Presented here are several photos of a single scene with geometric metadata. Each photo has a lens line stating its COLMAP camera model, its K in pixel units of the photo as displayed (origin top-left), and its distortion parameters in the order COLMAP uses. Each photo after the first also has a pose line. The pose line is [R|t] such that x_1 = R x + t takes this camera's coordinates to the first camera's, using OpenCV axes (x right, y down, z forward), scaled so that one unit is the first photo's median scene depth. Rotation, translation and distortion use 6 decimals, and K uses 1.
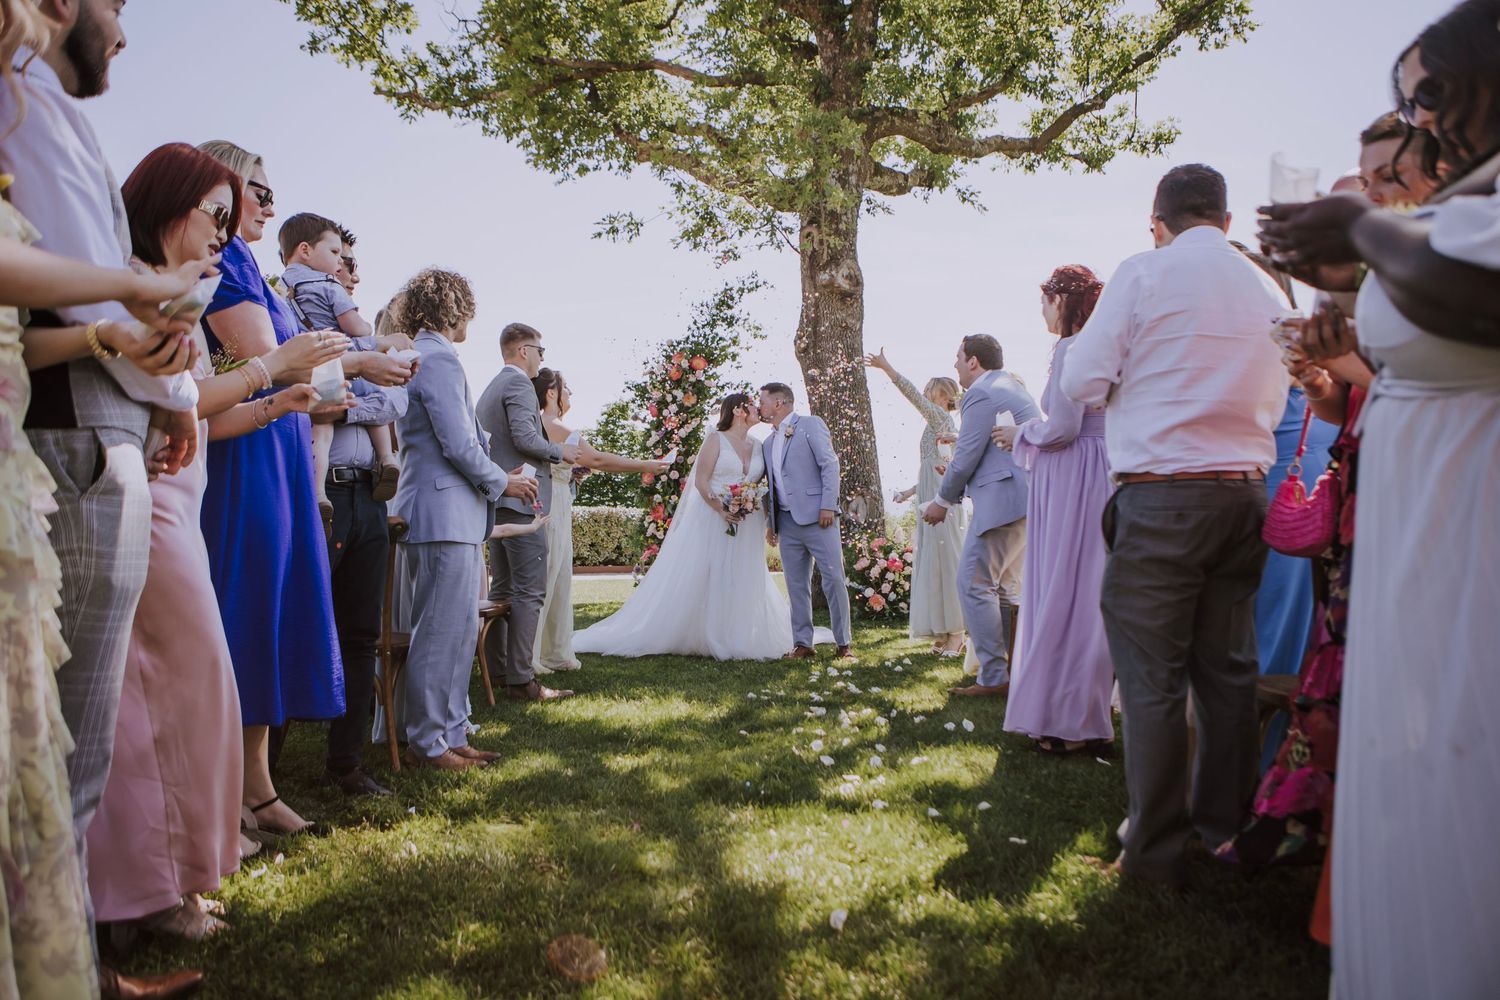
lens RADIAL K [[1017.0, 0, 749.3], [0, 1017.0, 509.7], [0, 0, 1]] dist [-0.101550, 0.065736]
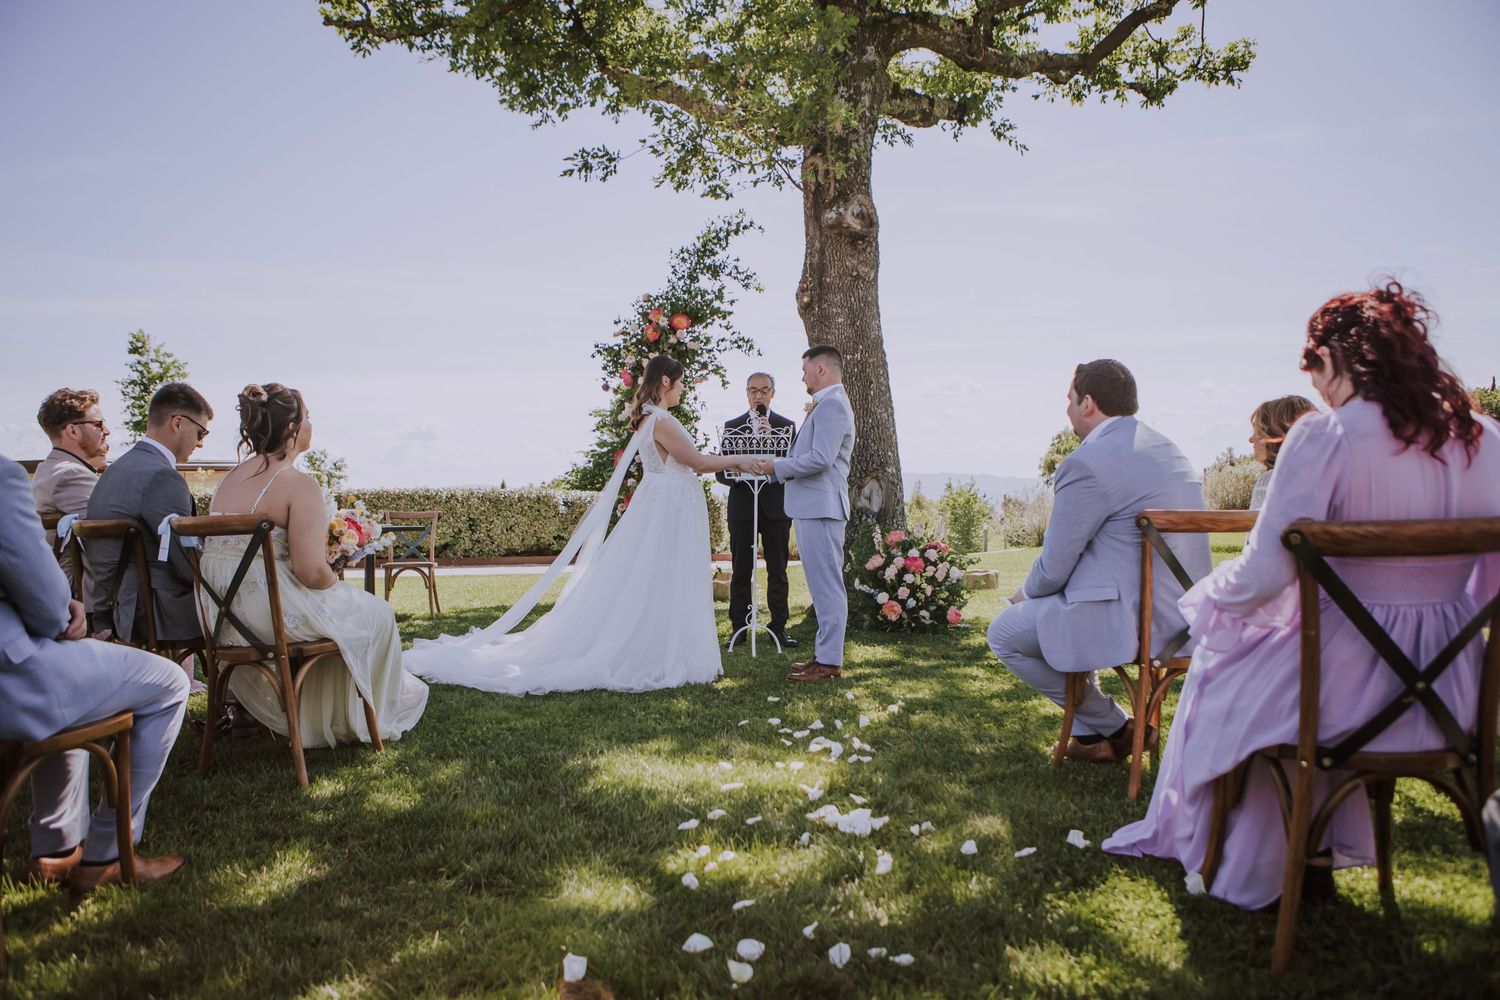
lens RADIAL K [[1017.0, 0, 742.1], [0, 1017.0, 510.0], [0, 0, 1]] dist [-0.101550, 0.065736]
pose [[0.999058, -0.000414, -0.043396, 0.035969], [0.001072, 0.999885, 0.015143, -0.001566], [0.043384, -0.015176, 0.998943, 0.161078]]
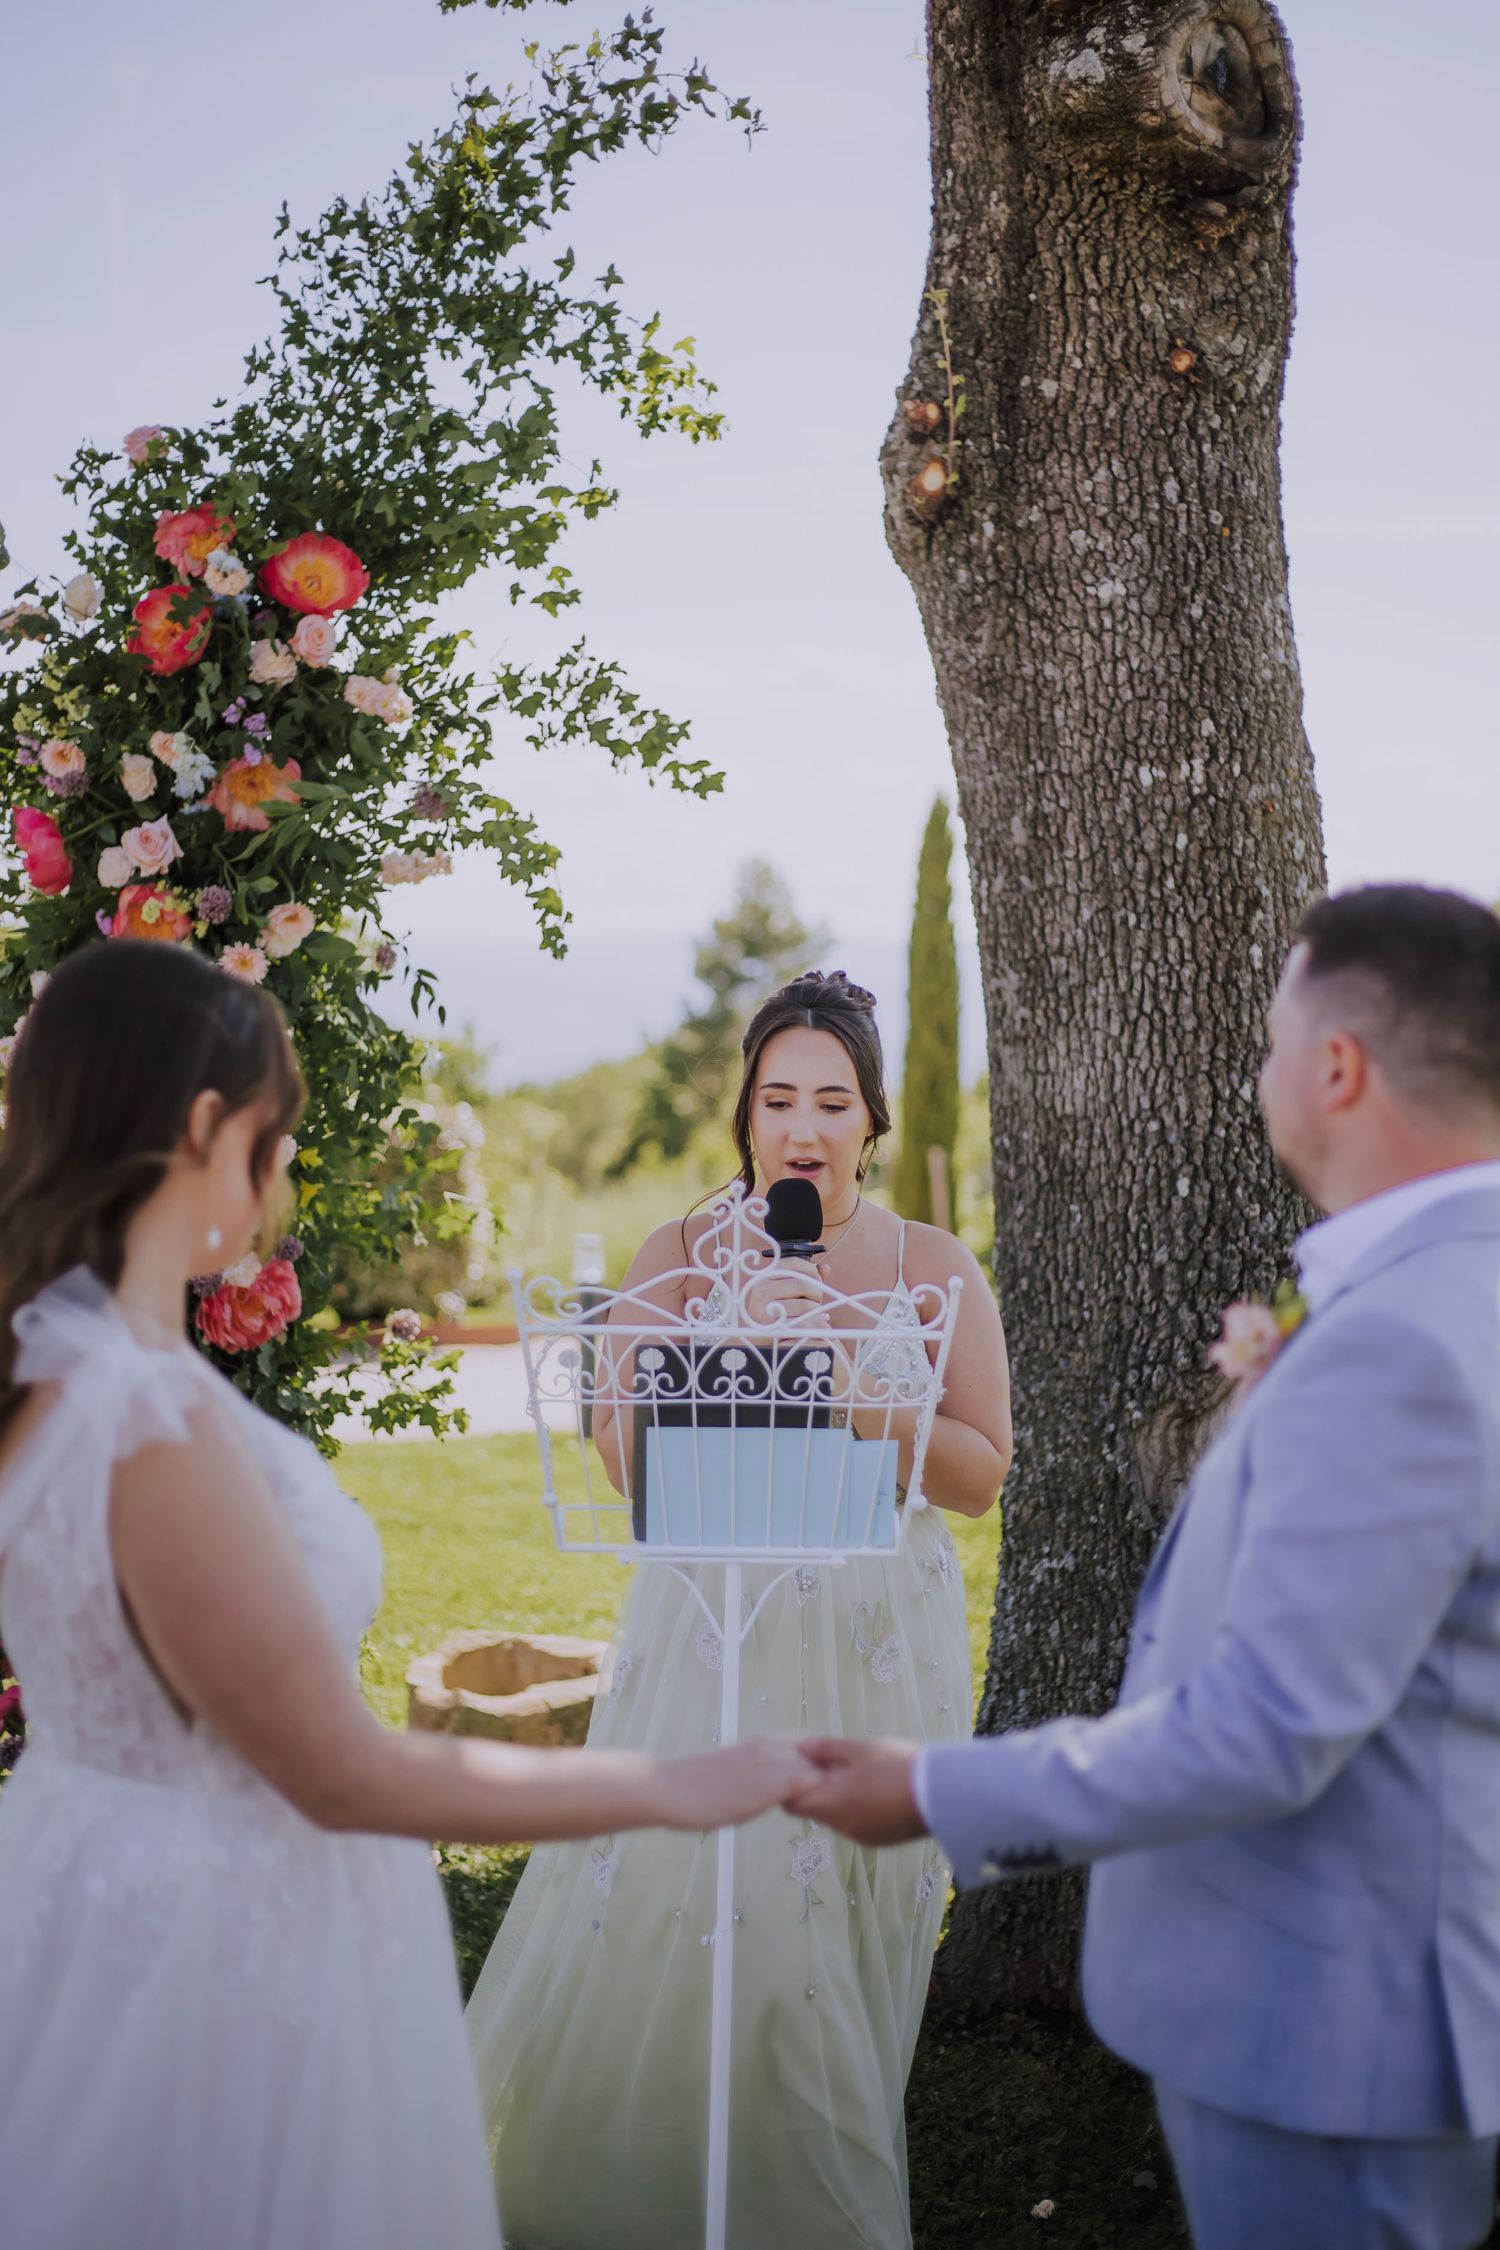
lens RADIAL K [[2969.9, 0, 722.5], [0, 2969.9, 1012.1], [0, 0, 1]] dist [-0.089213, 0.000000]
pose [[0.999481, 0.015177, 0.028405, 0.004512], [-0.015728, 0.999691, 0.019274, -0.080424], [-0.028104, -0.019710, 0.999411, 0.495107]]
